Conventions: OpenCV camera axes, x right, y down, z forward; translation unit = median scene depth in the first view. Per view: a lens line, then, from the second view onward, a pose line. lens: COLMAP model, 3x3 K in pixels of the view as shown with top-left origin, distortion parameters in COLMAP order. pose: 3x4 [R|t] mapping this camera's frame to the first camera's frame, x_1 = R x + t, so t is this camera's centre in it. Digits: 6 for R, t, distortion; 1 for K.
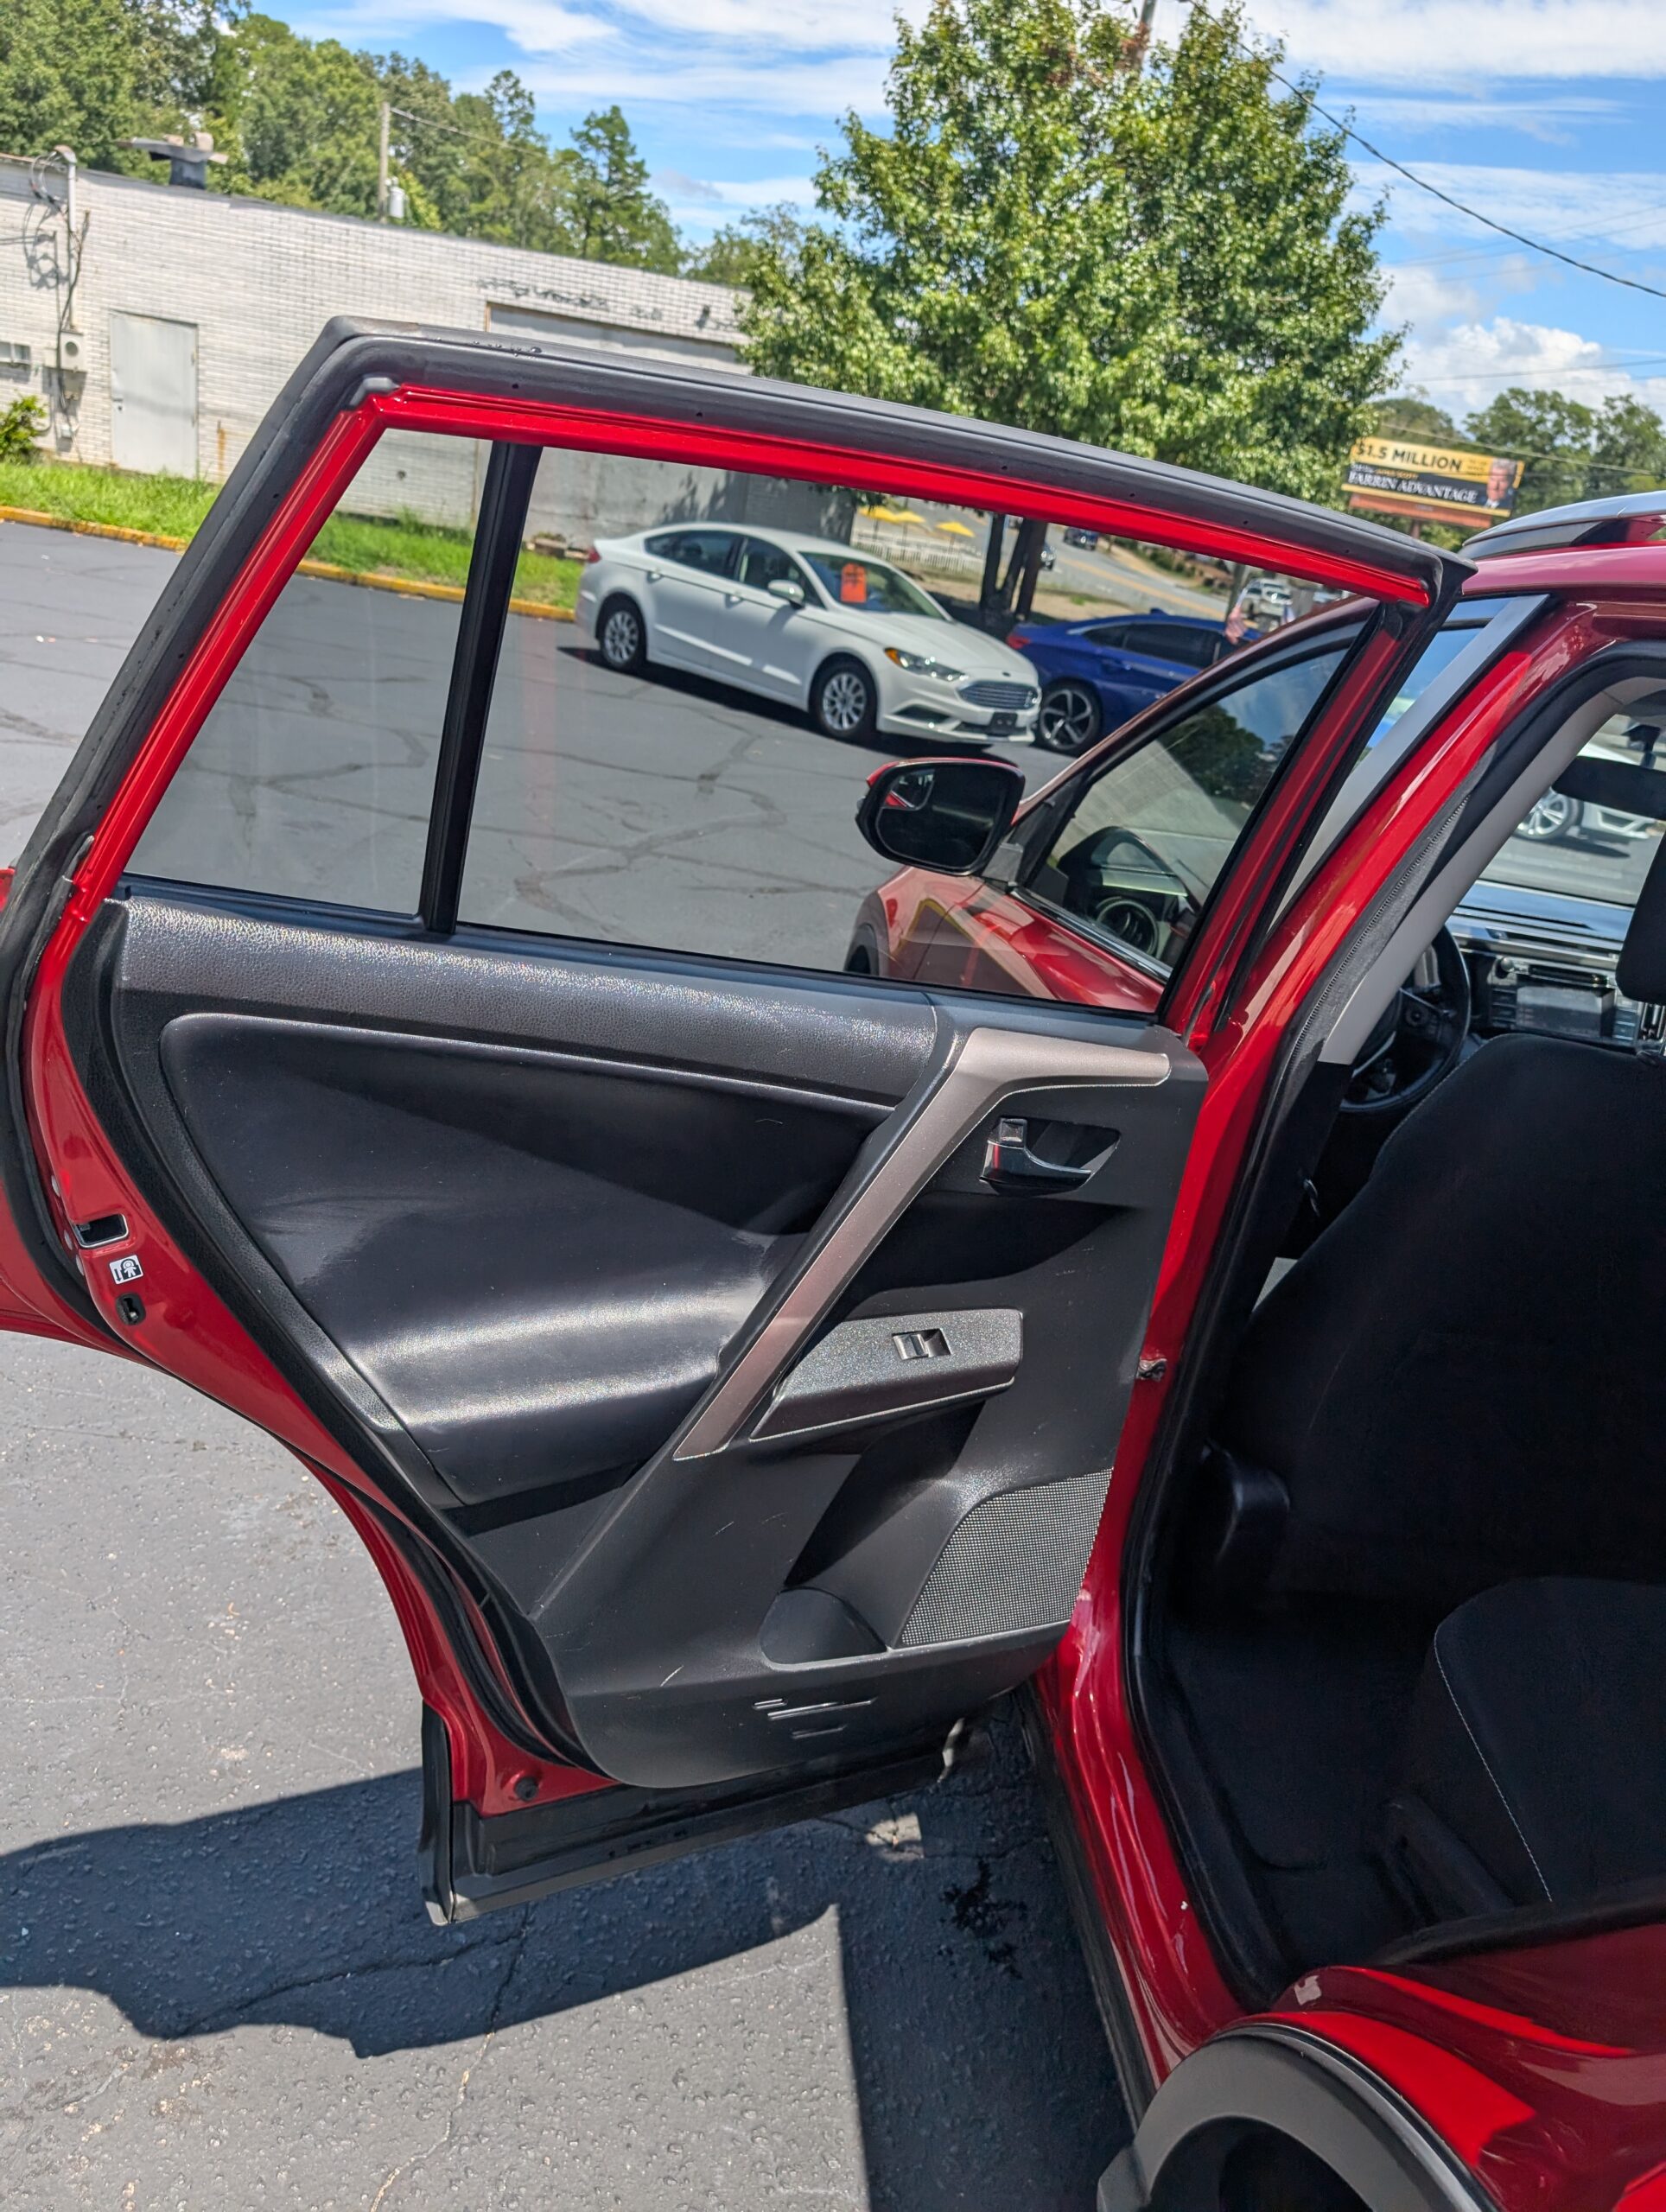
lens RADIAL K [[1609.5, 0, 825.3], [0, 1609.5, 1088.5], [0, 0, 1]] dist [0.013804, -0.014512]
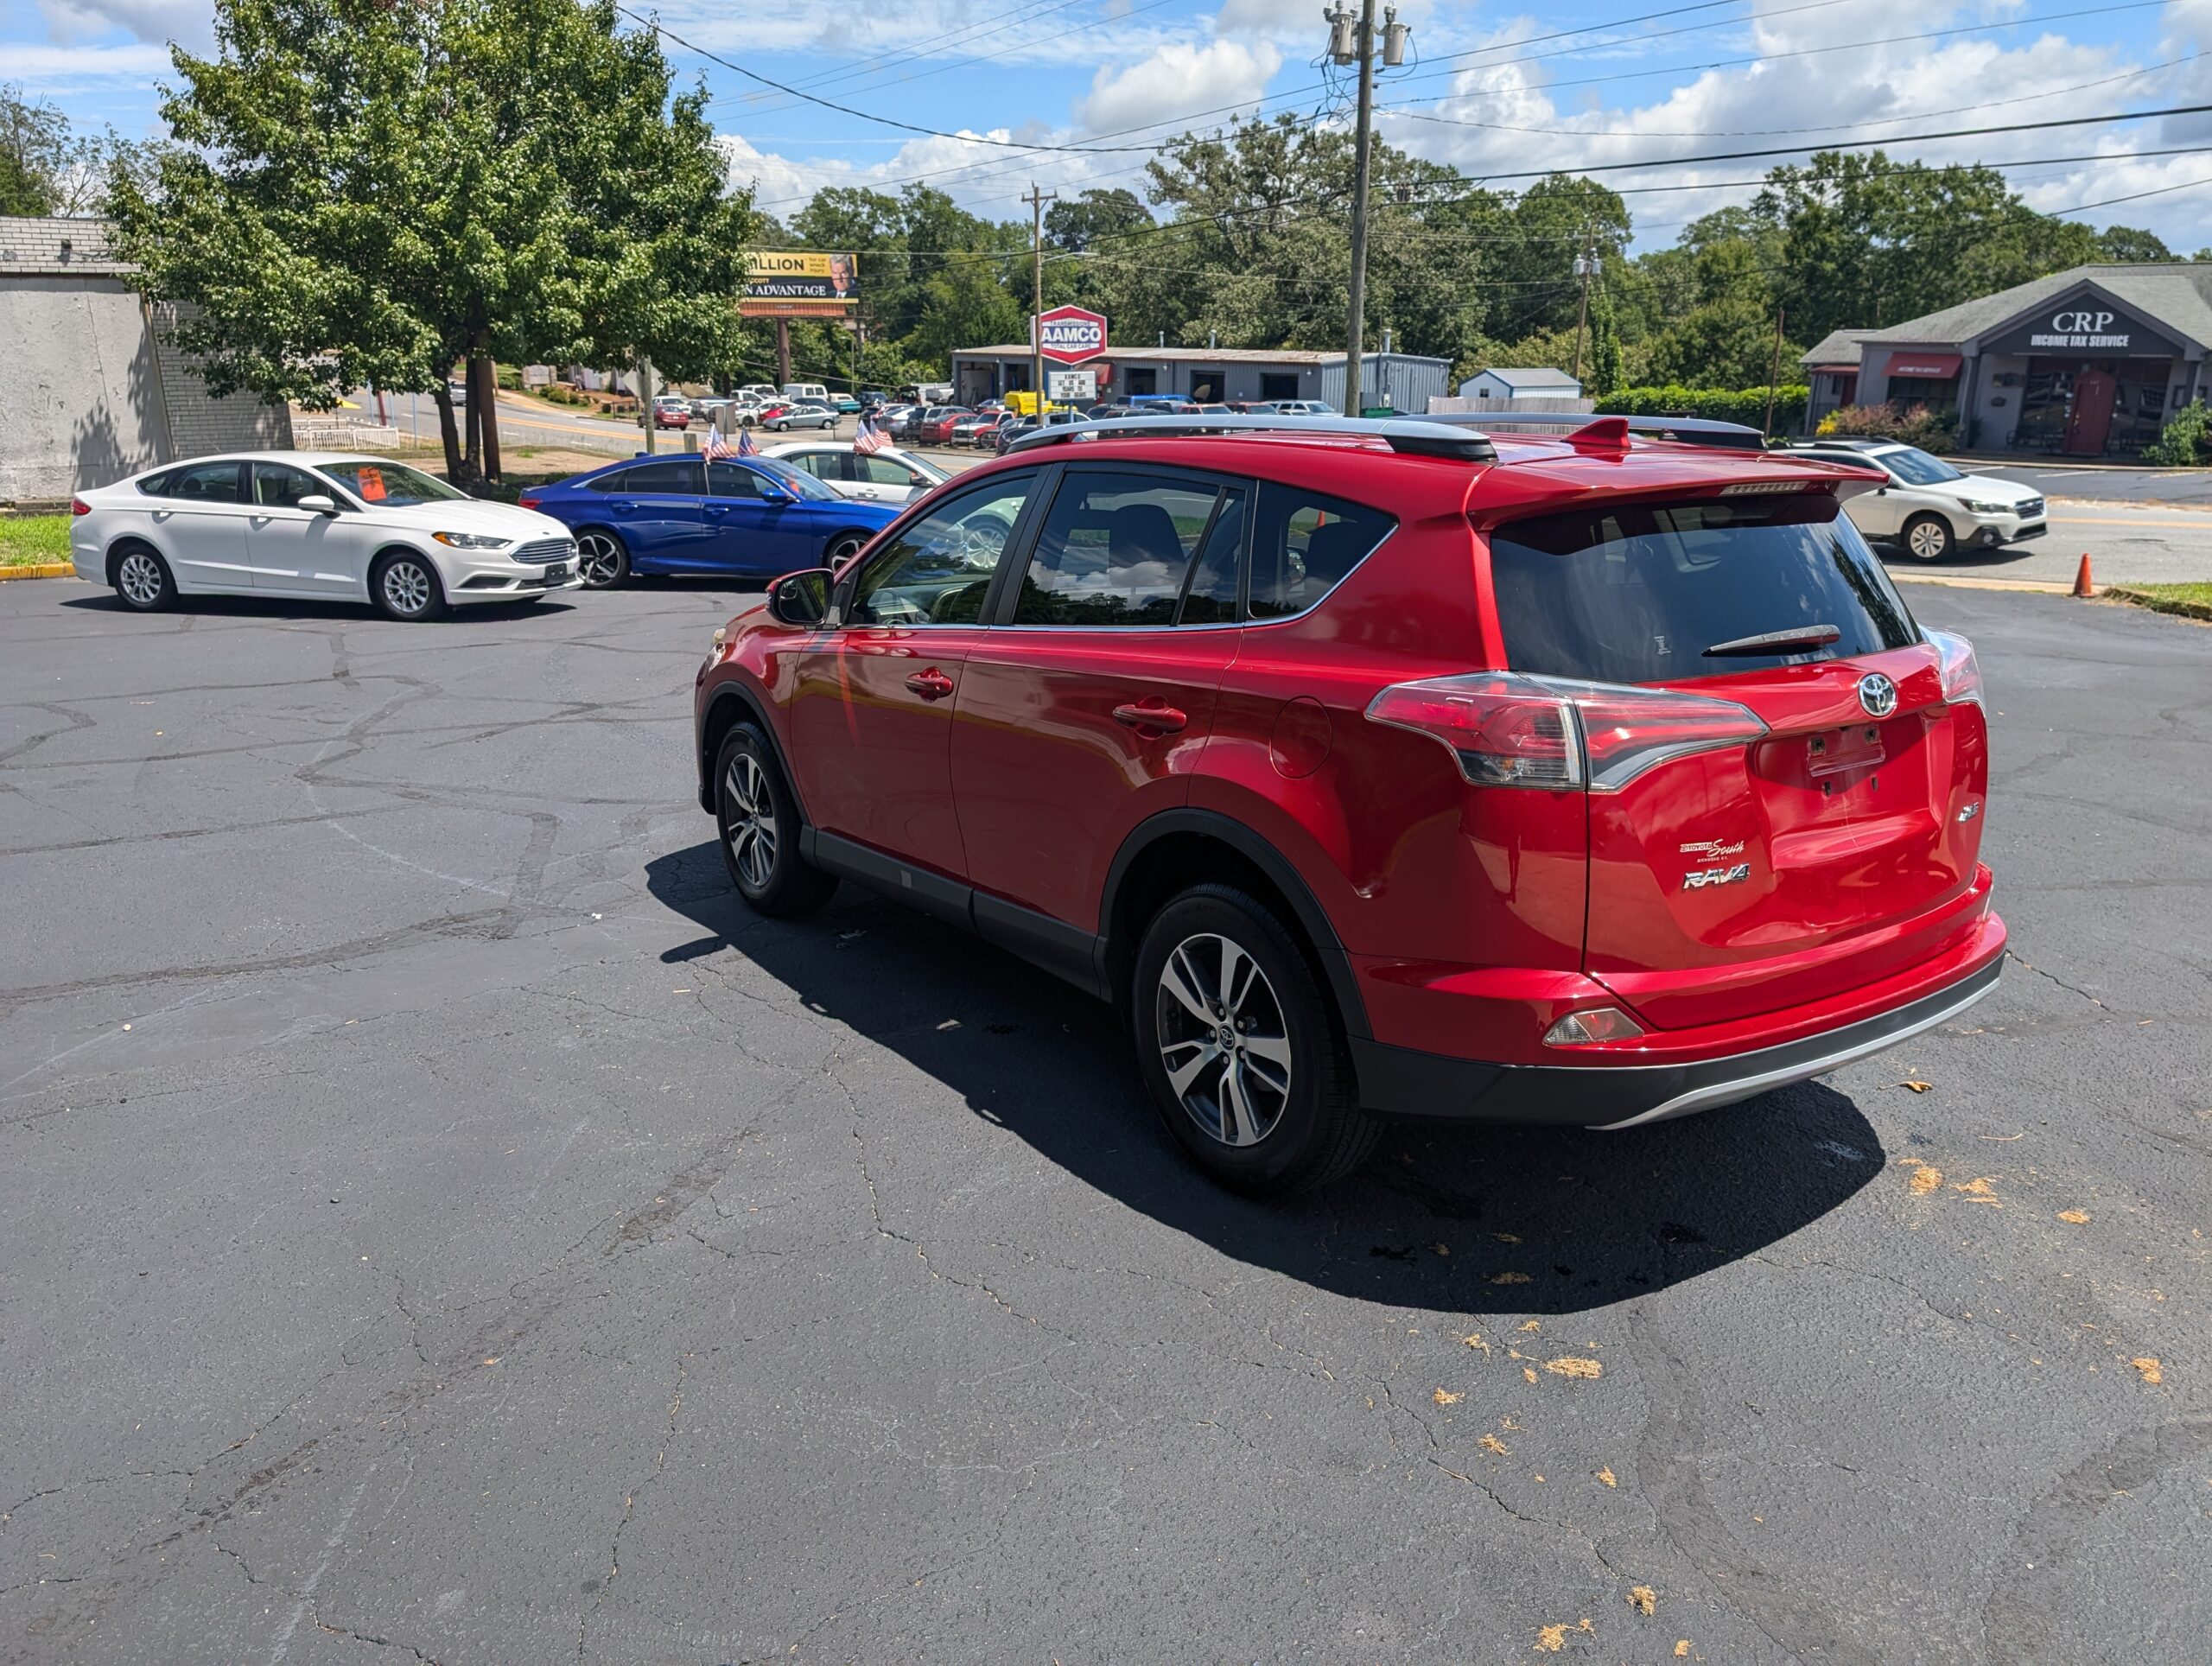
lens RADIAL K [[1599.5, 0, 1106.0], [0, 1599.5, 833.0], [0, 0, 1]] dist [0.000398, -0.003378]
pose [[0.852863, -0.292824, 0.432294, -0.067397], [0.308288, 0.950623, 0.035711, 0.019794], [-0.421406, 0.102814, 0.901025, -0.118091]]
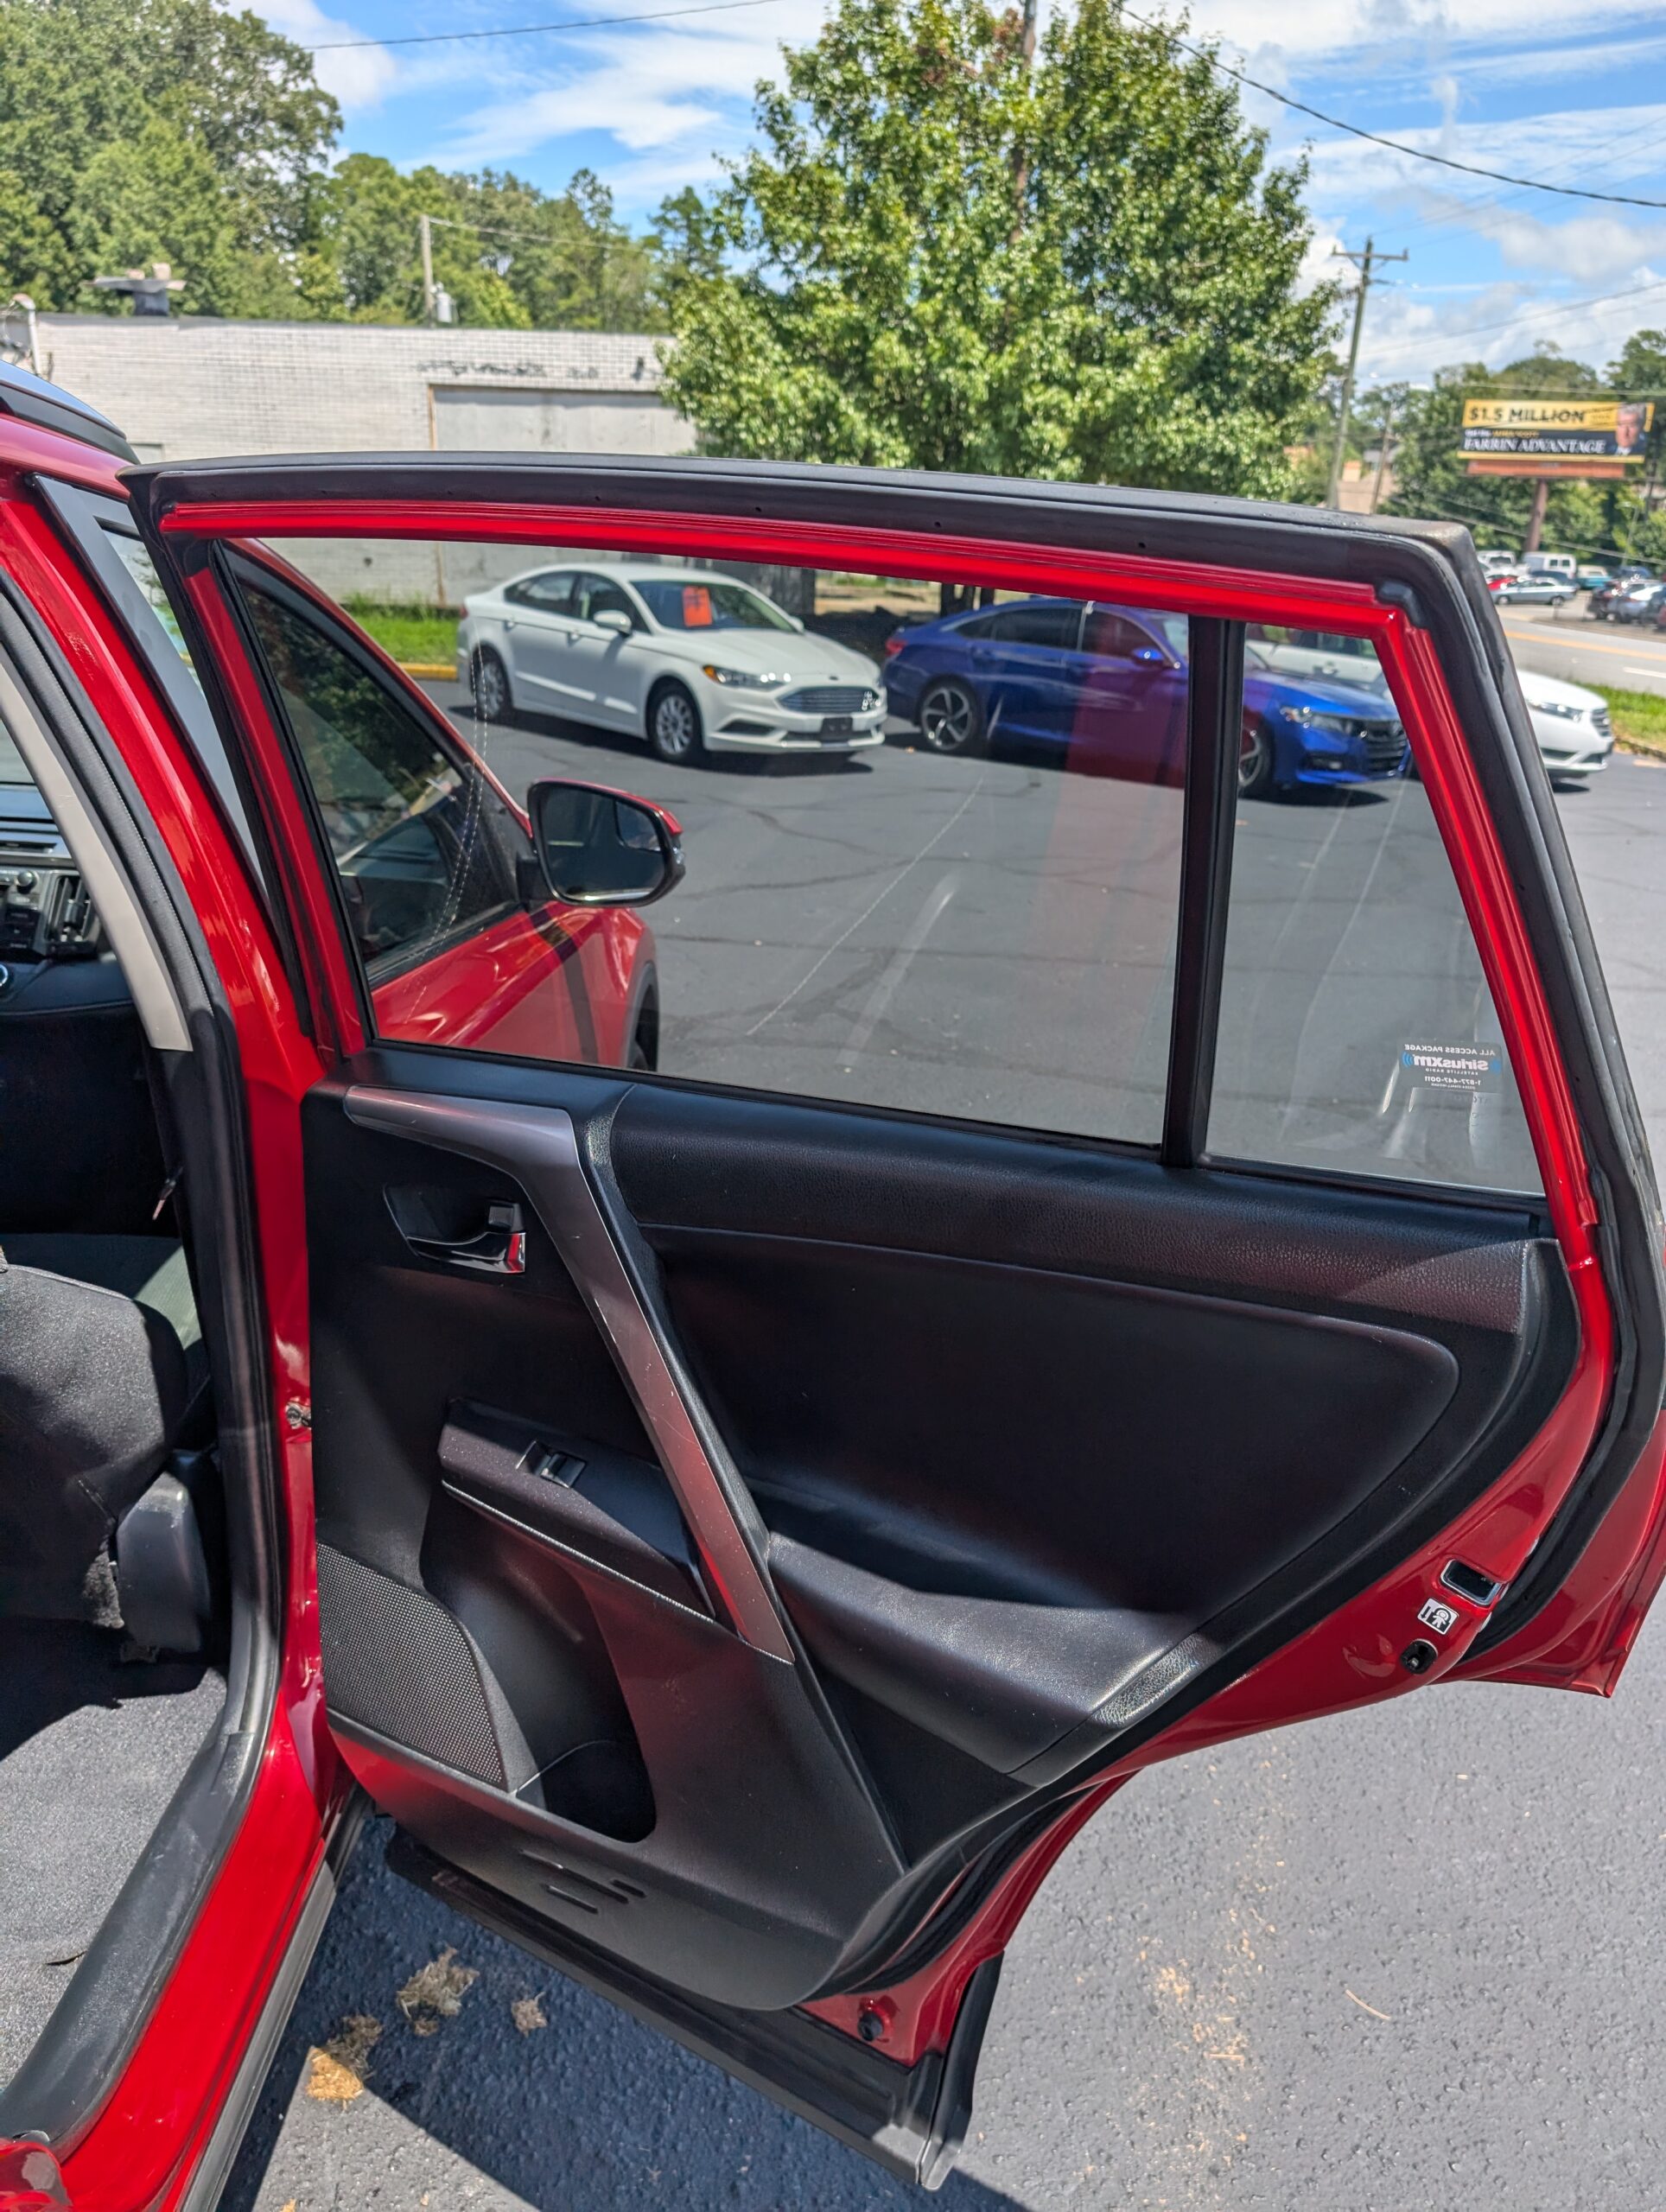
lens RADIAL K [[1636.3, 0, 819.9], [0, 1636.3, 1073.3], [0, 0, 1]] dist [0.004429, 0.000950]
pose [[0.989312, -0.092367, -0.112825, 0.124355], [0.087788, 0.995126, -0.044909, 0.014248], [0.116423, 0.034525, 0.992599, 0.021750]]
